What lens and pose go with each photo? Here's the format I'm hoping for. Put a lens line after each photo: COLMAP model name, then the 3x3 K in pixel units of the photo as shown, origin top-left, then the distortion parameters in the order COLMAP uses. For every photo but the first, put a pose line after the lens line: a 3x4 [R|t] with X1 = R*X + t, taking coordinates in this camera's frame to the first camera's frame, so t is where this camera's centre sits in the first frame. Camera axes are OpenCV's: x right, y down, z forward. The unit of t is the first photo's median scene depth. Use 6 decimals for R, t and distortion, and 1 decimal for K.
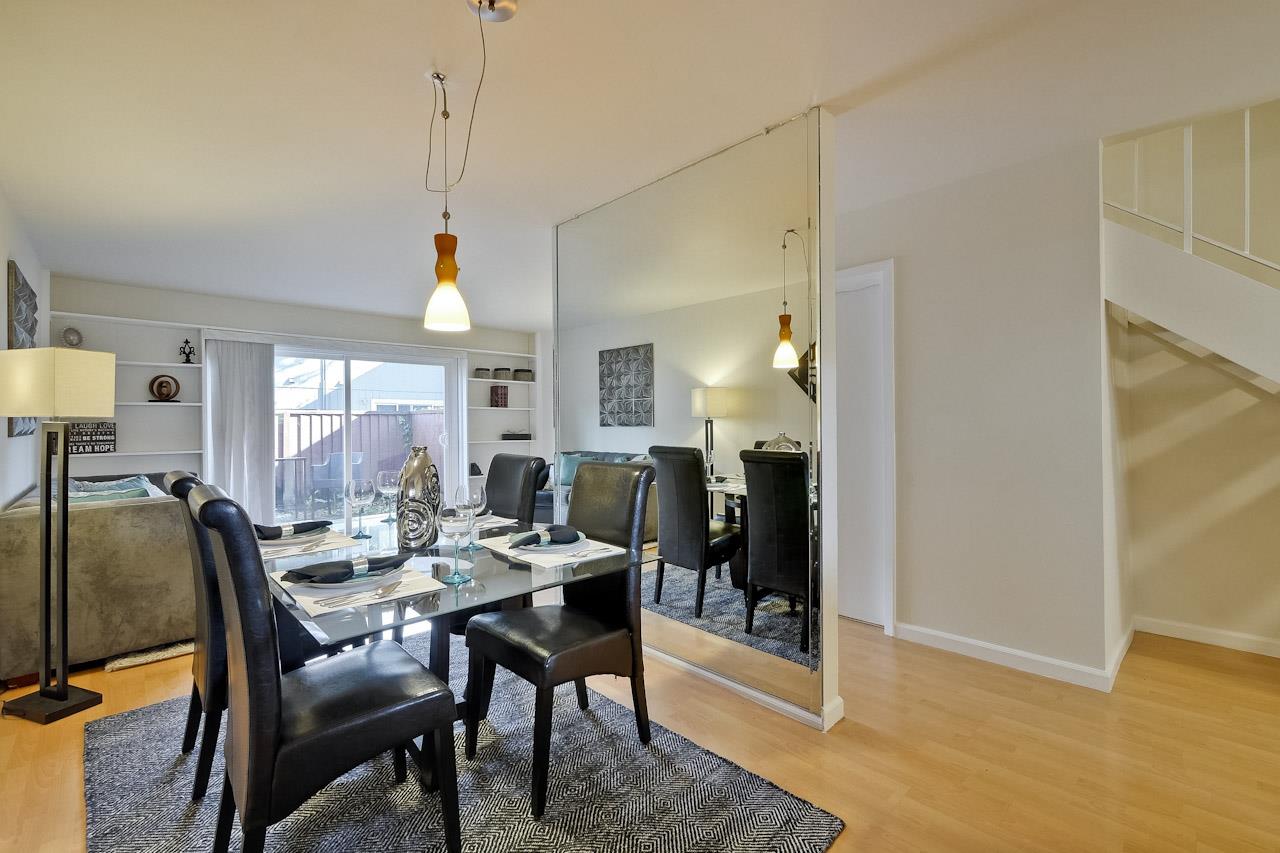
lens RADIAL K [[552.3, 0, 635.2], [0, 552.3, 420.3], [0, 0, 1]] dist [0.000783, -0.000219]
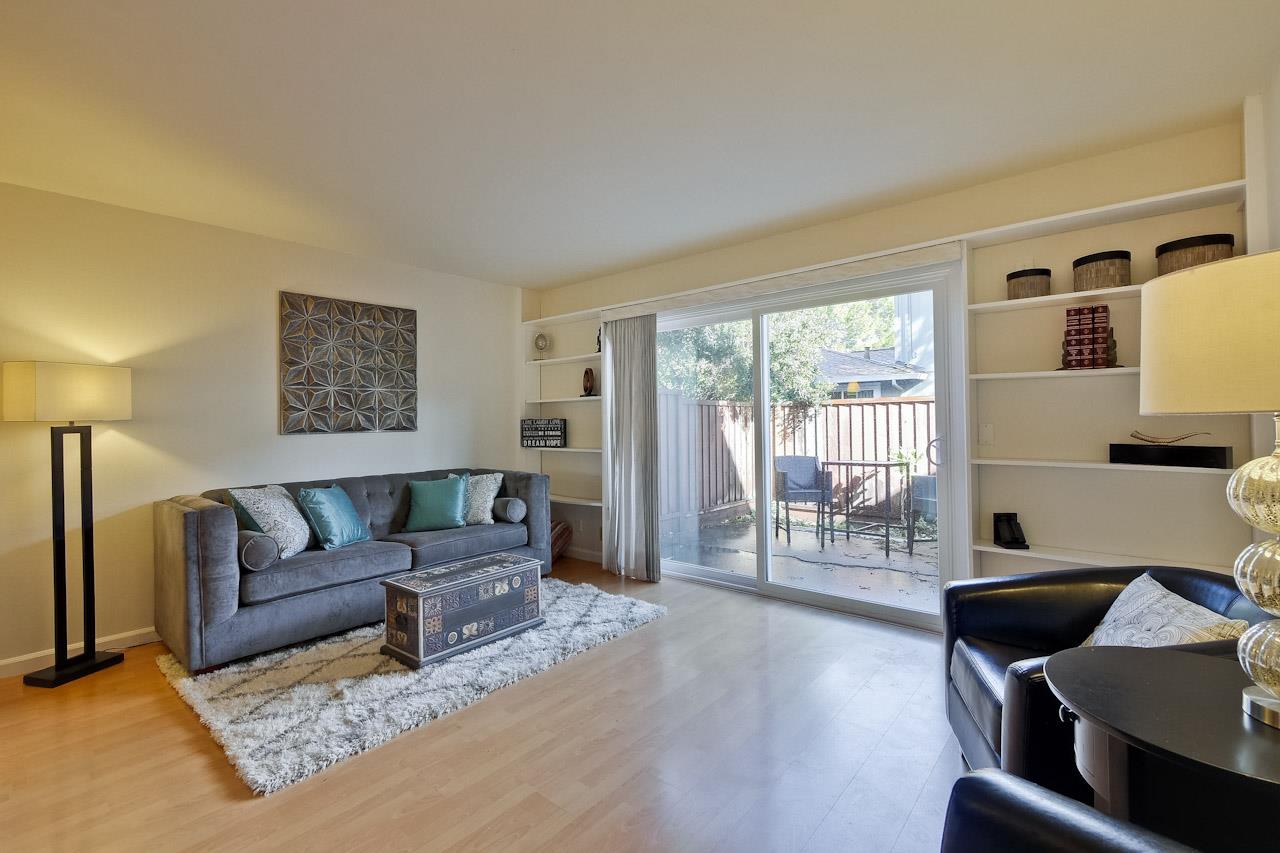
lens RADIAL K [[552.3, 0, 635.2], [0, 552.3, 420.3], [0, 0, 1]] dist [0.000783, -0.000219]
pose [[0.110759, 0.001330, -0.993846, 0.076675], [0.015538, 0.999875, 0.003070, 0.004380], [0.993726, -0.015783, 0.110725, 0.747051]]
